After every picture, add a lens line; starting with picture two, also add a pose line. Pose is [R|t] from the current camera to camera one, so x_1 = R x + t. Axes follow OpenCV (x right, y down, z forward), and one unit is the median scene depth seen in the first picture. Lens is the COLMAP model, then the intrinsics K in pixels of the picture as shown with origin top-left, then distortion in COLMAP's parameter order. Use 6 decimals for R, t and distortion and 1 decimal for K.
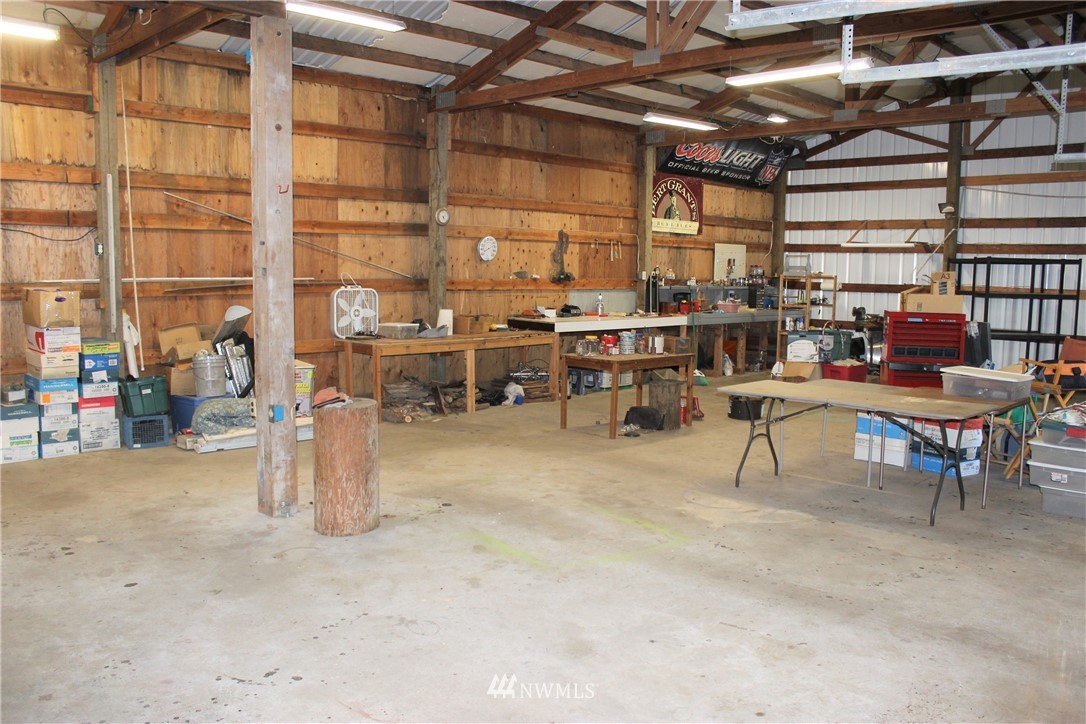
lens RADIAL K [[903.1, 0, 541.0], [0, 903.1, 362.4], [0, 0, 1]] dist [-0.167024, 0.145910]
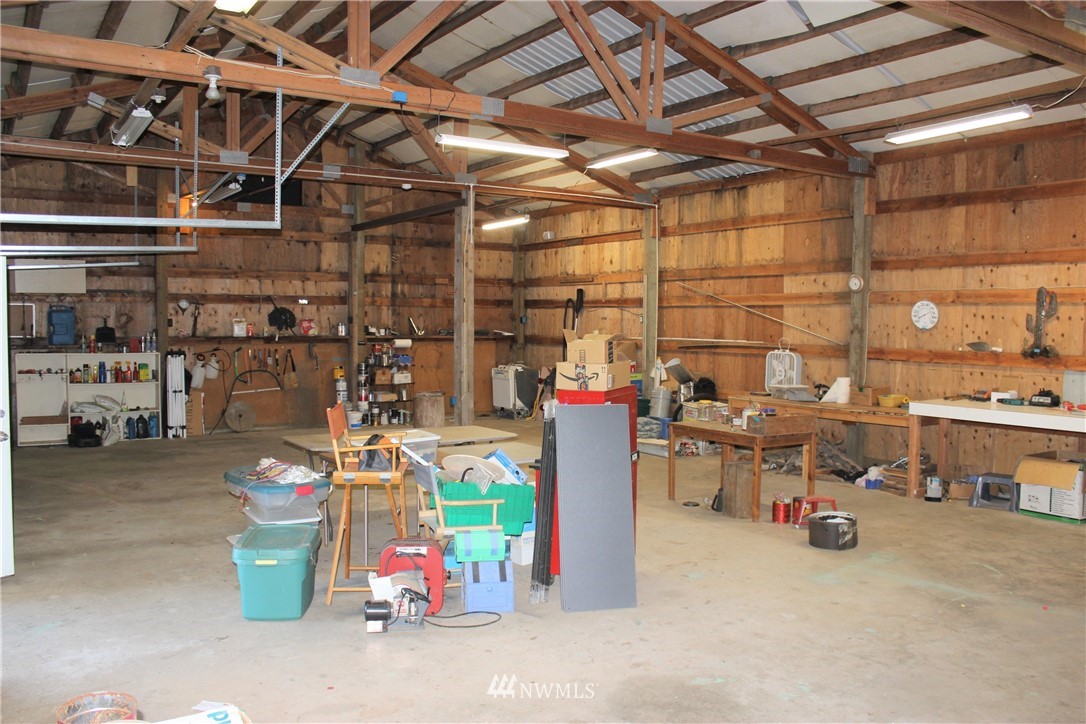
lens RADIAL K [[903.1, 0, 539.8], [0, 903.1, 362.5], [0, 0, 1]] dist [-0.167024, 0.145910]
pose [[-0.204965, 0.022739, -0.978505, 0.882375], [-0.125652, 0.990846, 0.049345, -0.077813], [0.970670, 0.133065, -0.200232, 0.836634]]
